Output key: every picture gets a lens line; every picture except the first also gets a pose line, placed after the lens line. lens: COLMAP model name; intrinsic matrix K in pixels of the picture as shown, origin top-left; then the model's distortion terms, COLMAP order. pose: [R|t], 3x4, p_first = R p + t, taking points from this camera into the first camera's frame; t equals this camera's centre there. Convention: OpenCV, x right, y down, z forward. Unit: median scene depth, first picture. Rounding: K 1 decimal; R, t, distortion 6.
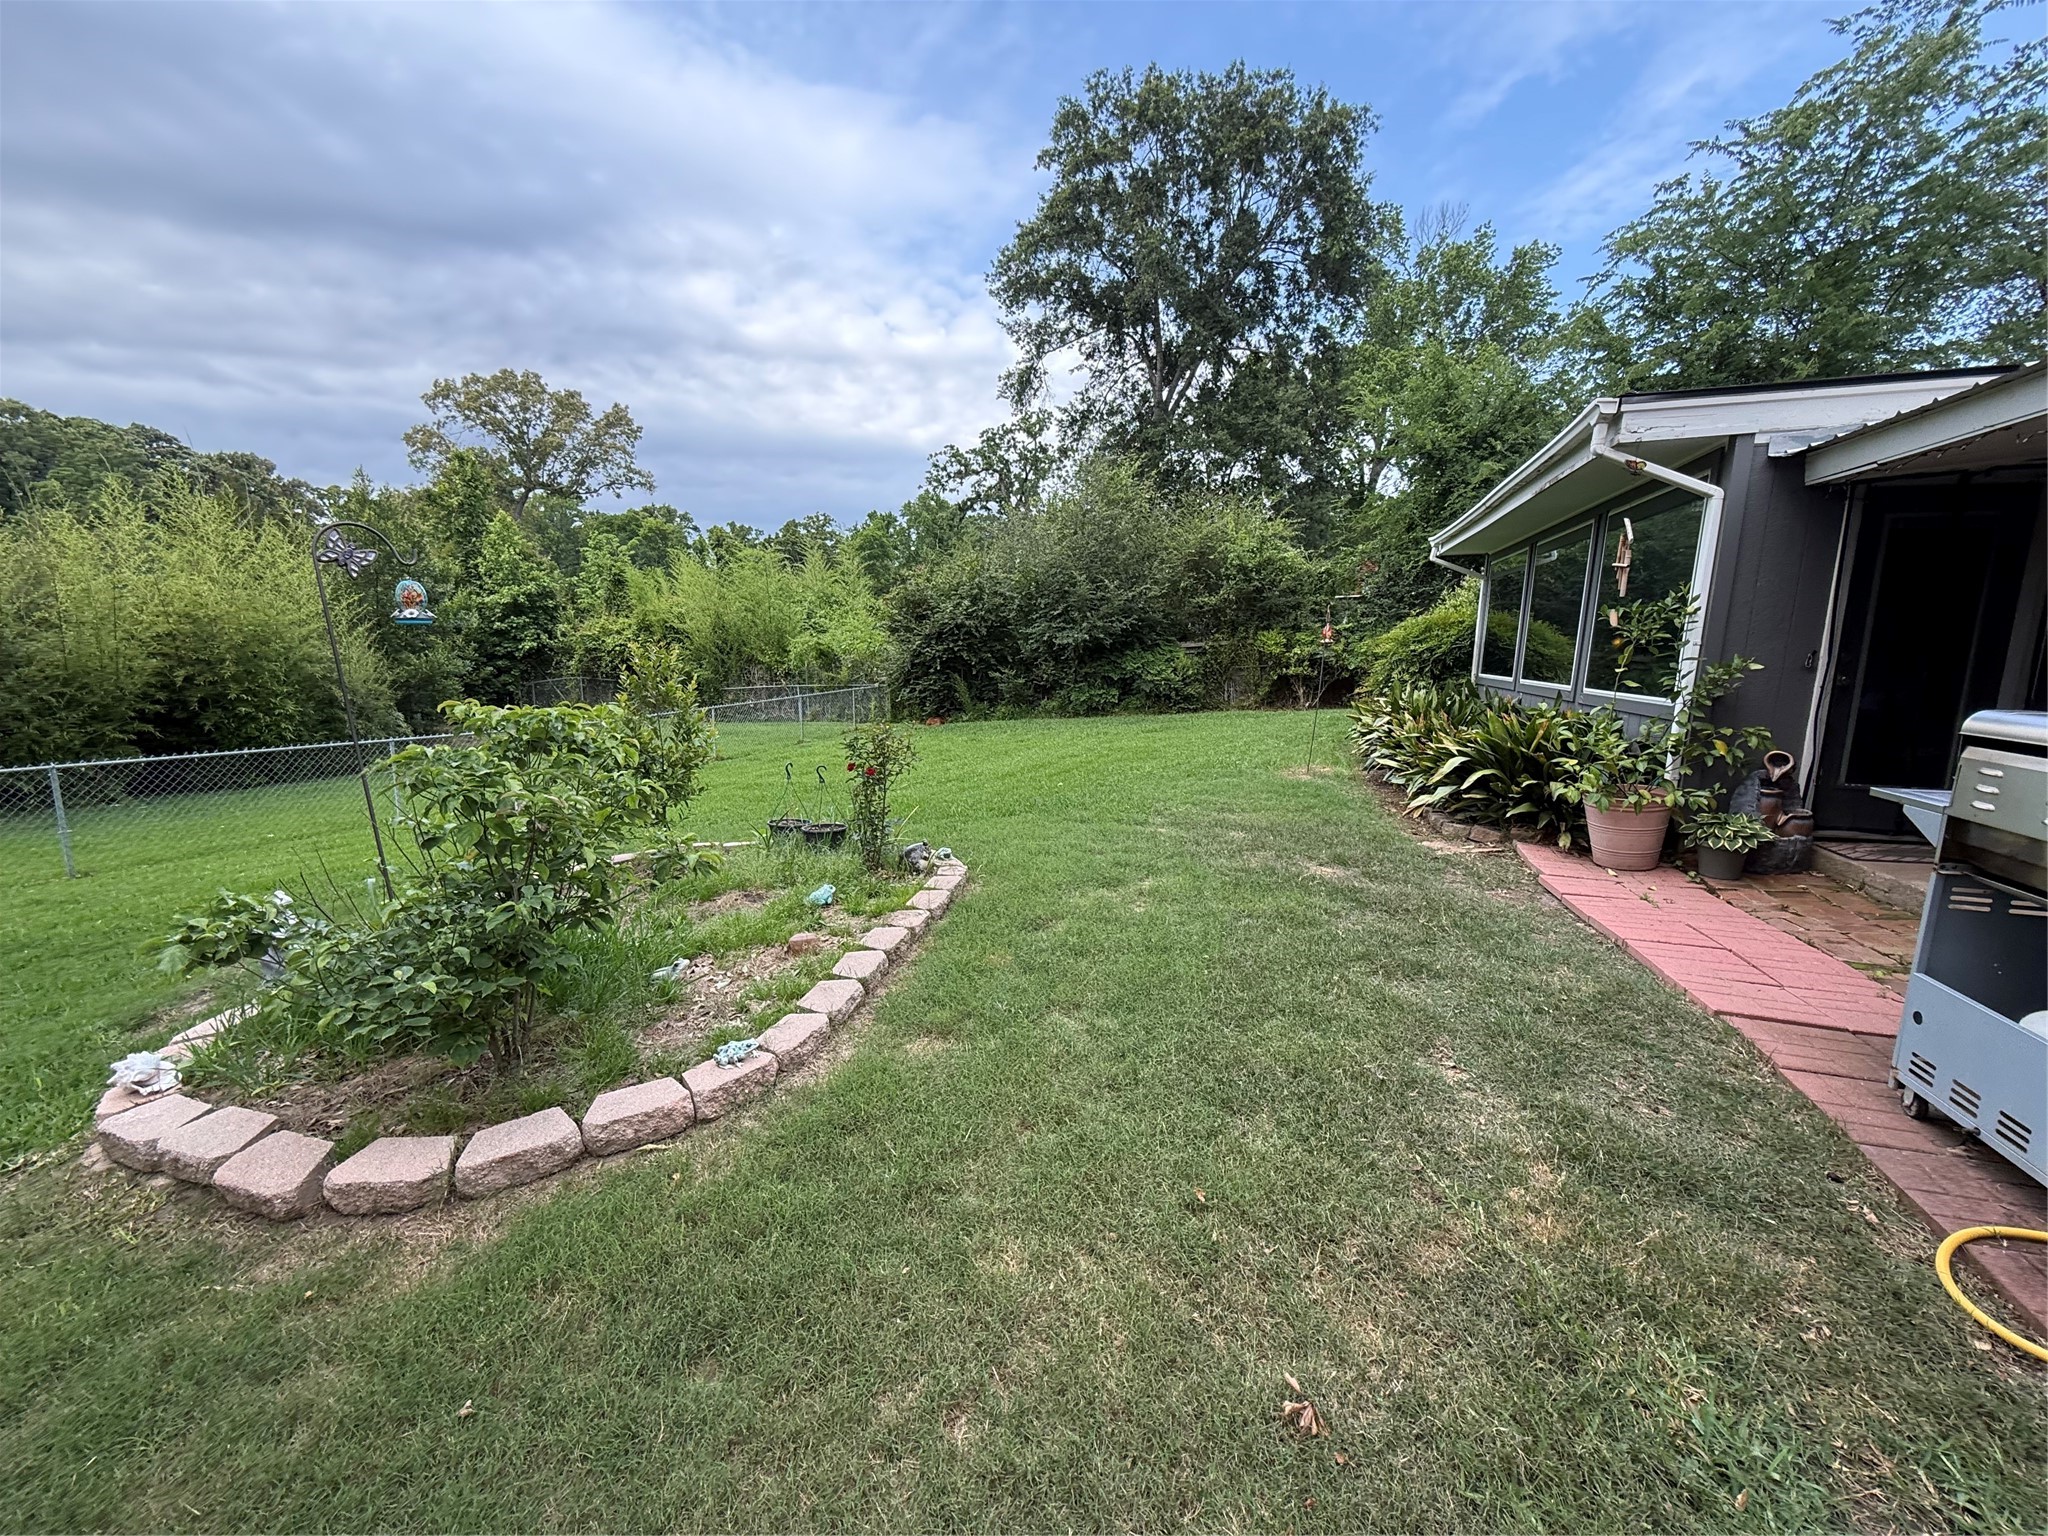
lens RADIAL K [[812.7, 0, 1026.1], [0, 812.7, 769.7], [0, 0, 1]] dist [0.001018, -0.000524]
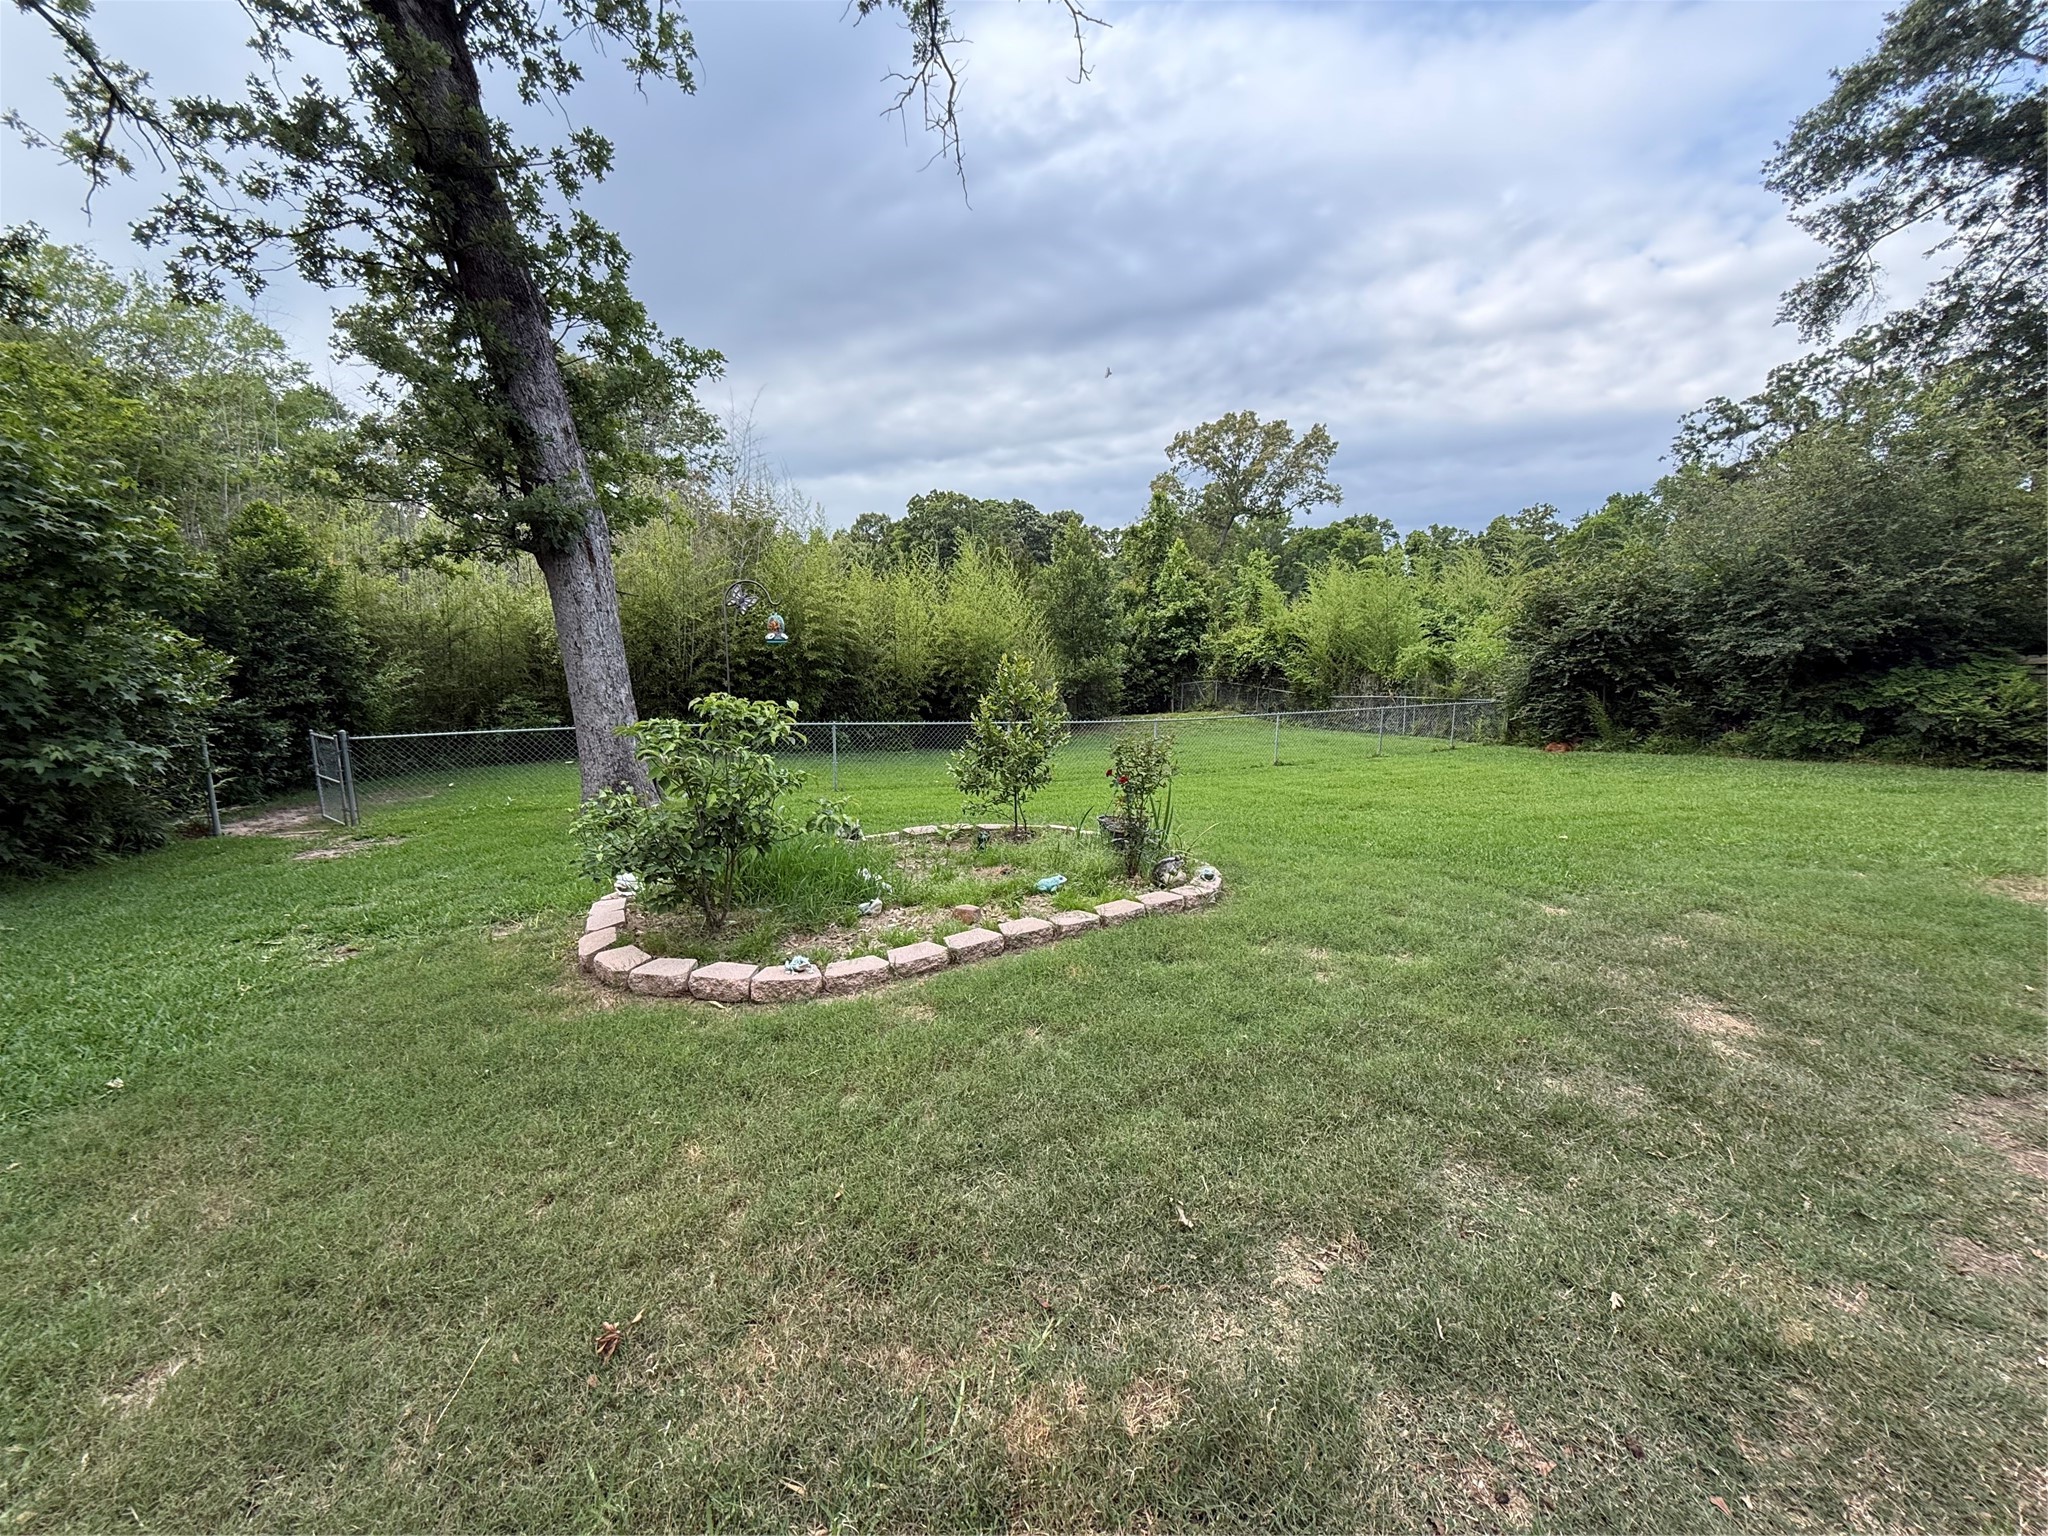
lens RADIAL K [[812.7, 0, 1035.7], [0, 812.7, 776.7], [0, 0, 1]] dist [0.001018, -0.000524]
pose [[0.705444, 0.115207, -0.699340, 0.059223], [-0.115429, 0.992202, 0.047016, -0.004613], [0.699303, 0.047557, 0.713242, 0.021346]]
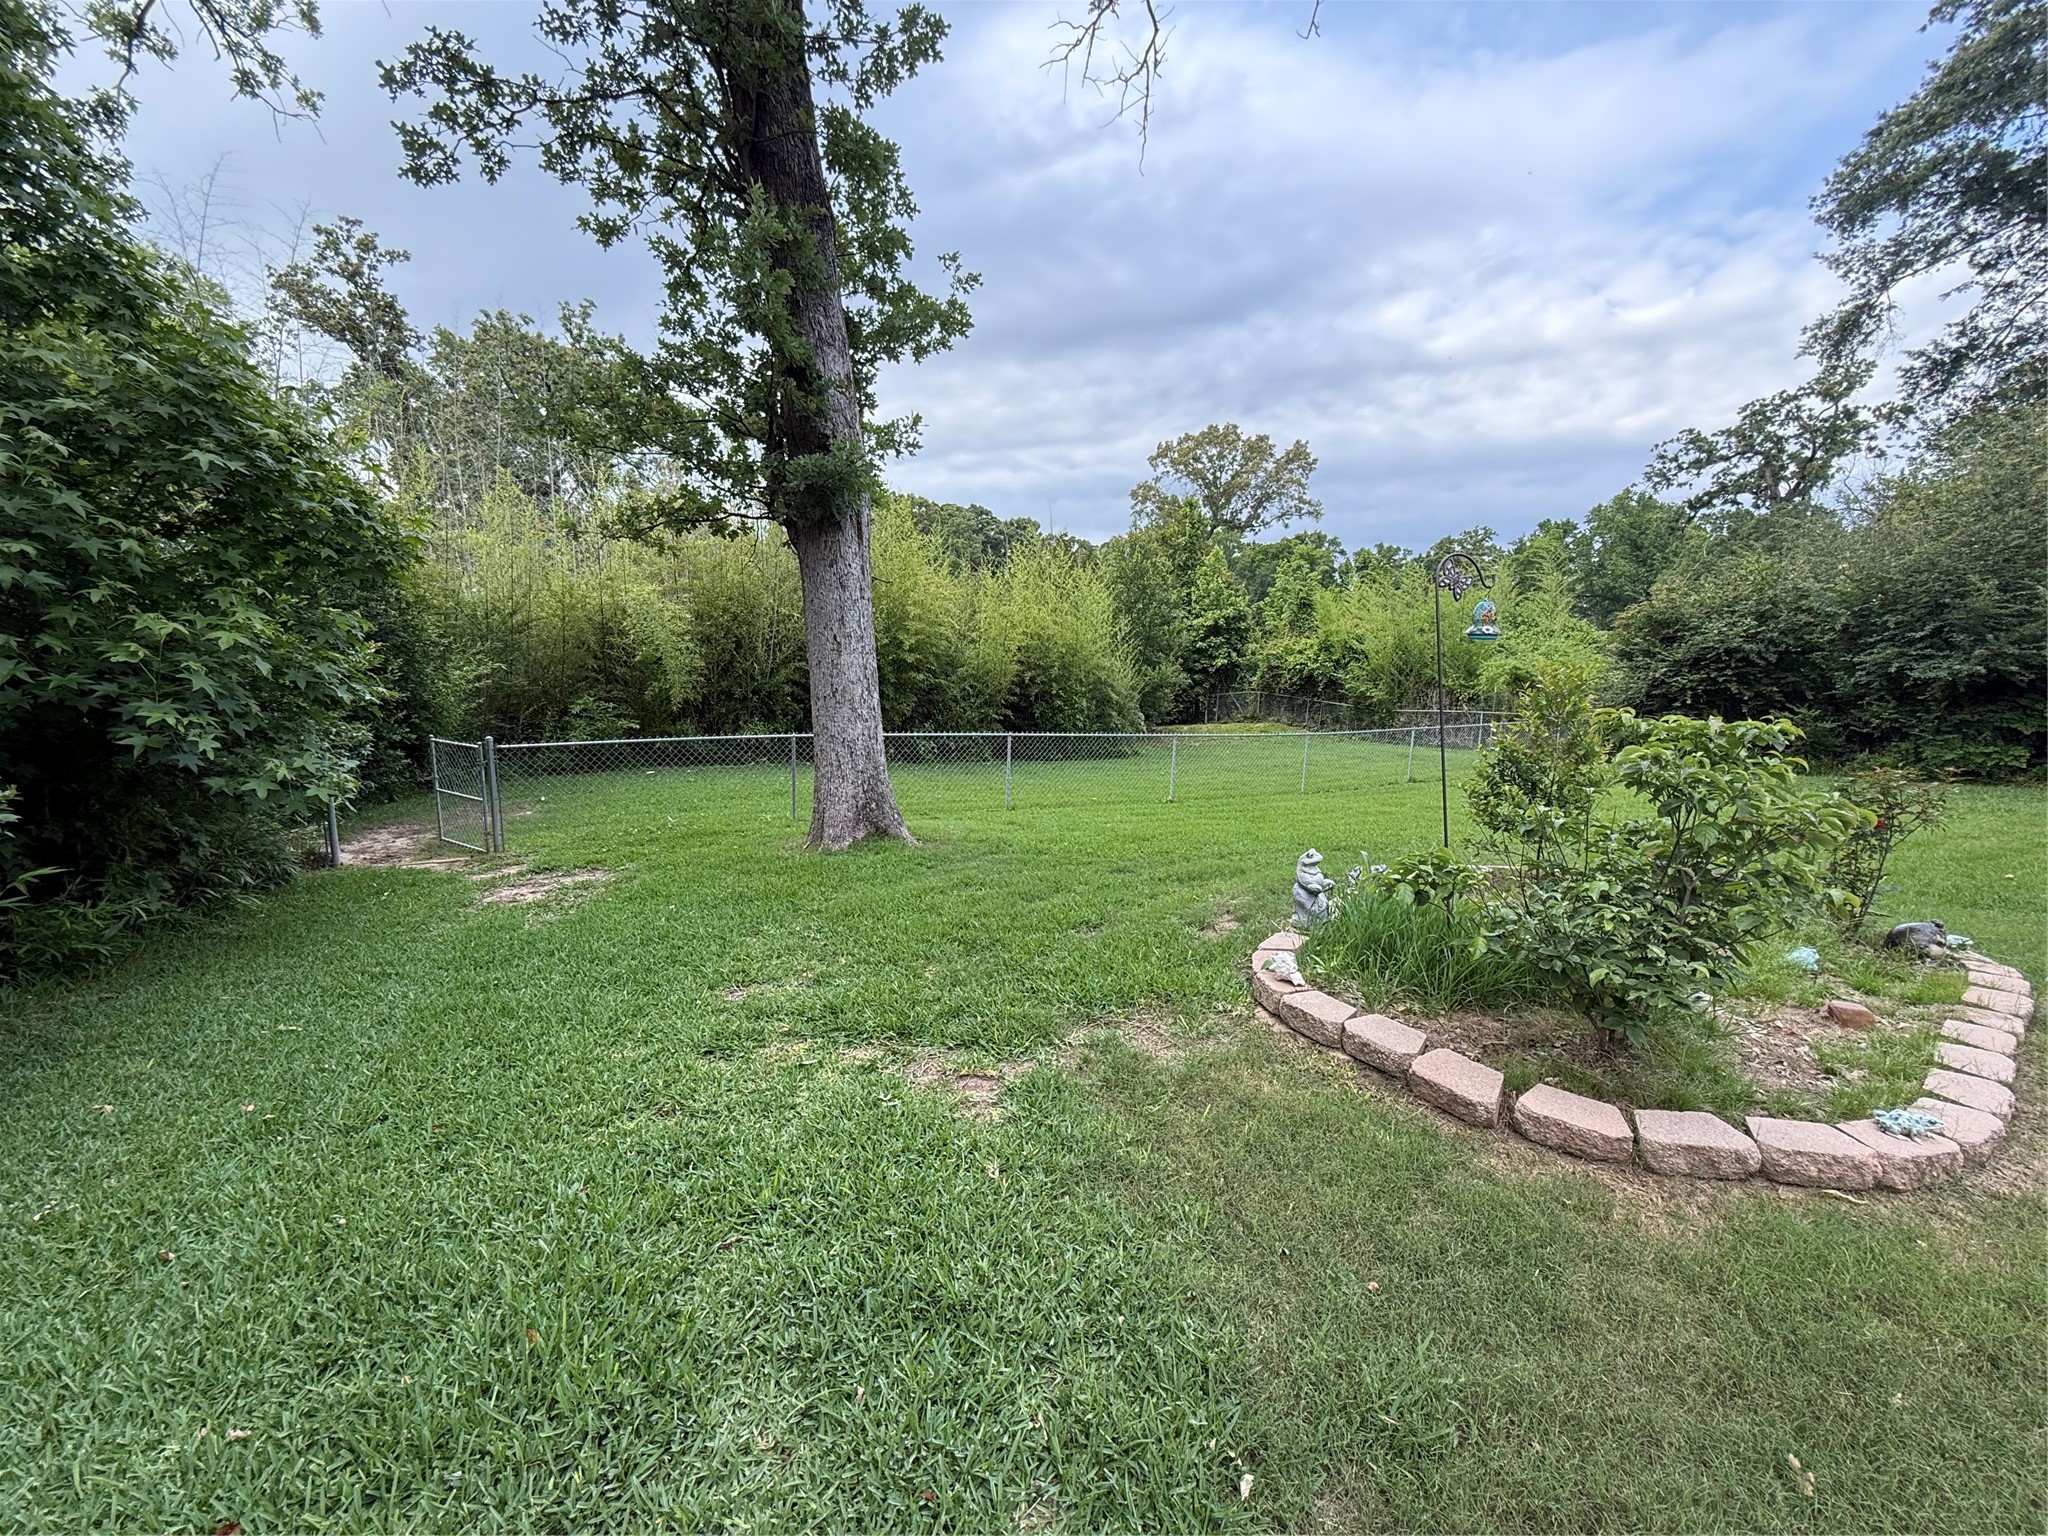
lens RADIAL K [[812.7, 0, 1038.7], [0, 812.7, 774.9], [0, 0, 1]] dist [0.001018, -0.000524]
pose [[0.757401, 0.114157, -0.642894, -0.040504], [-0.127038, 0.991546, 0.026401, 0.005201], [0.640473, 0.061676, 0.765500, -0.022043]]
